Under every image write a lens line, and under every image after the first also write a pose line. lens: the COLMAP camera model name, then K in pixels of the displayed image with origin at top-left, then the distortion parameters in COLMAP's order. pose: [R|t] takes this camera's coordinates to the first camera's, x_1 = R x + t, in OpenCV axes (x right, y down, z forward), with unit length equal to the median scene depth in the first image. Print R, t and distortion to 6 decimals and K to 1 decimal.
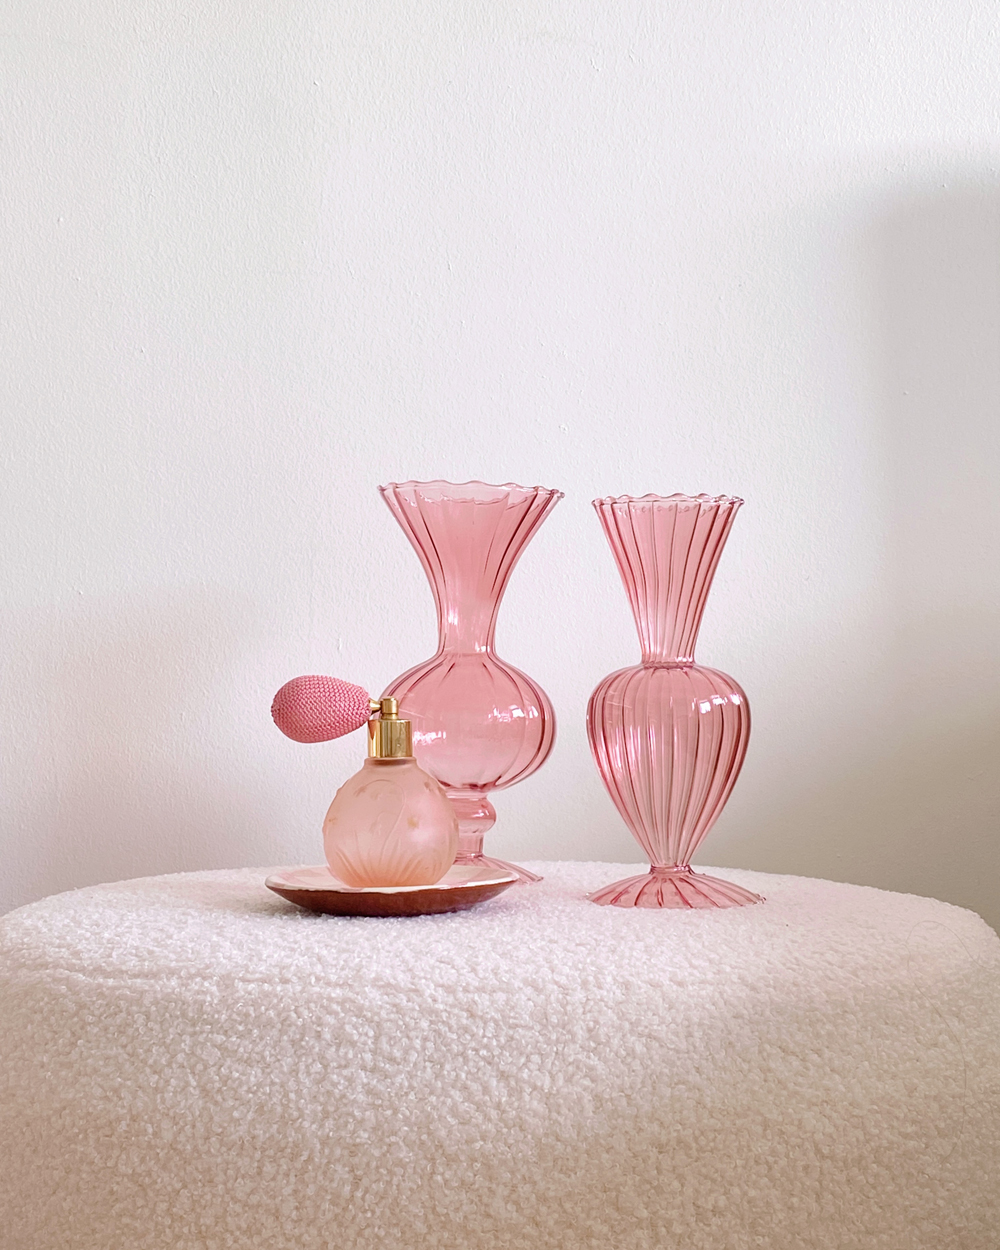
lens RADIAL K [[1990.9, 0, 542.5], [0, 1990.9, 609.9], [0, 0, 1]] dist [0.067041, 0.000000]
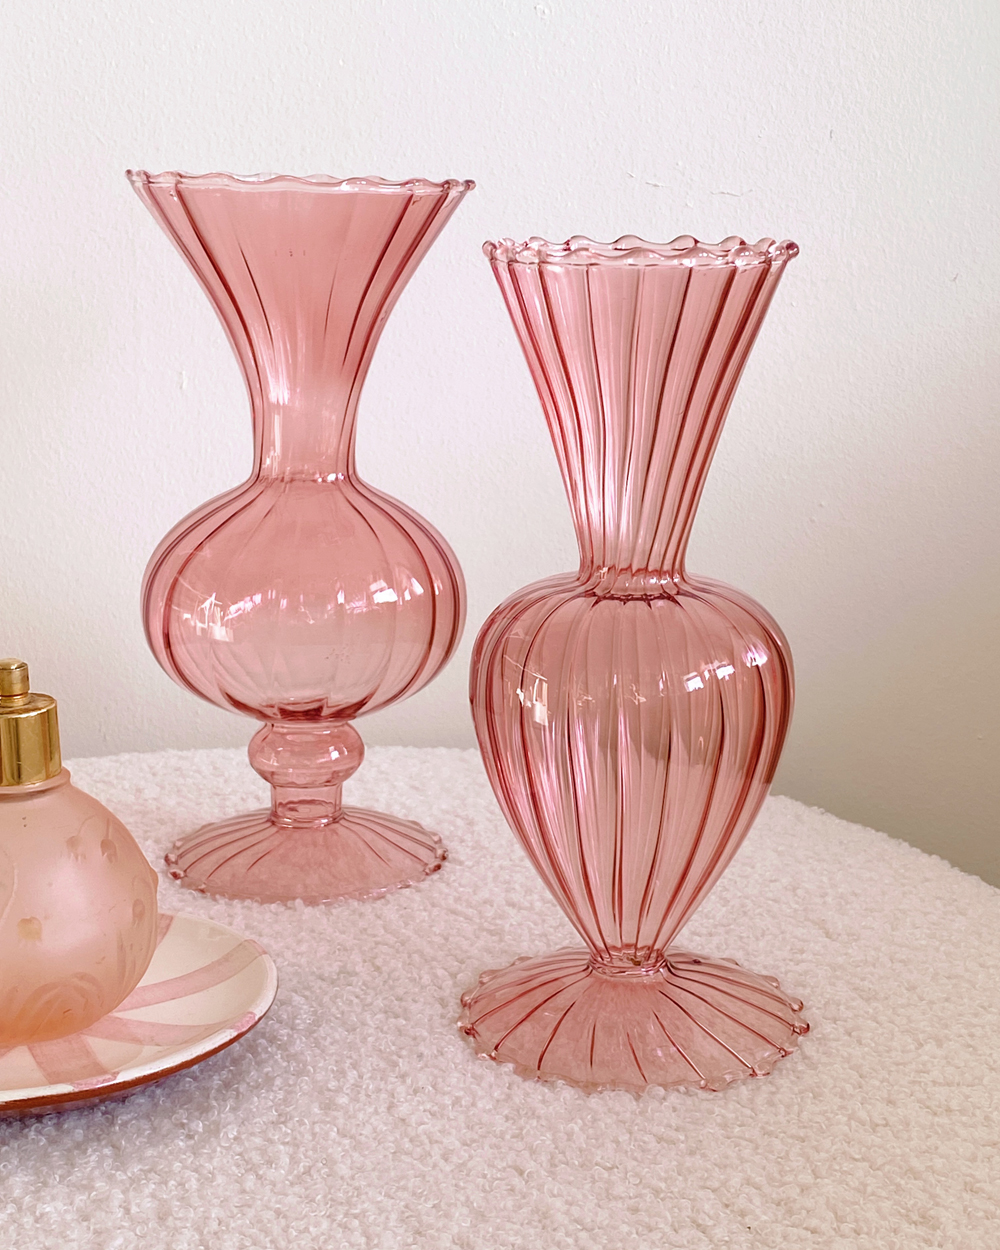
lens RADIAL K [[1990.9, 0, 496.6], [0, 1990.9, 602.3], [0, 0, 1]] dist [0.067041, 0.000000]
pose [[0.992289, 0.024237, -0.121550, 0.094553], [0.008036, 0.966048, 0.258236, -0.098463], [0.123682, -0.257222, 0.958405, 0.516342]]
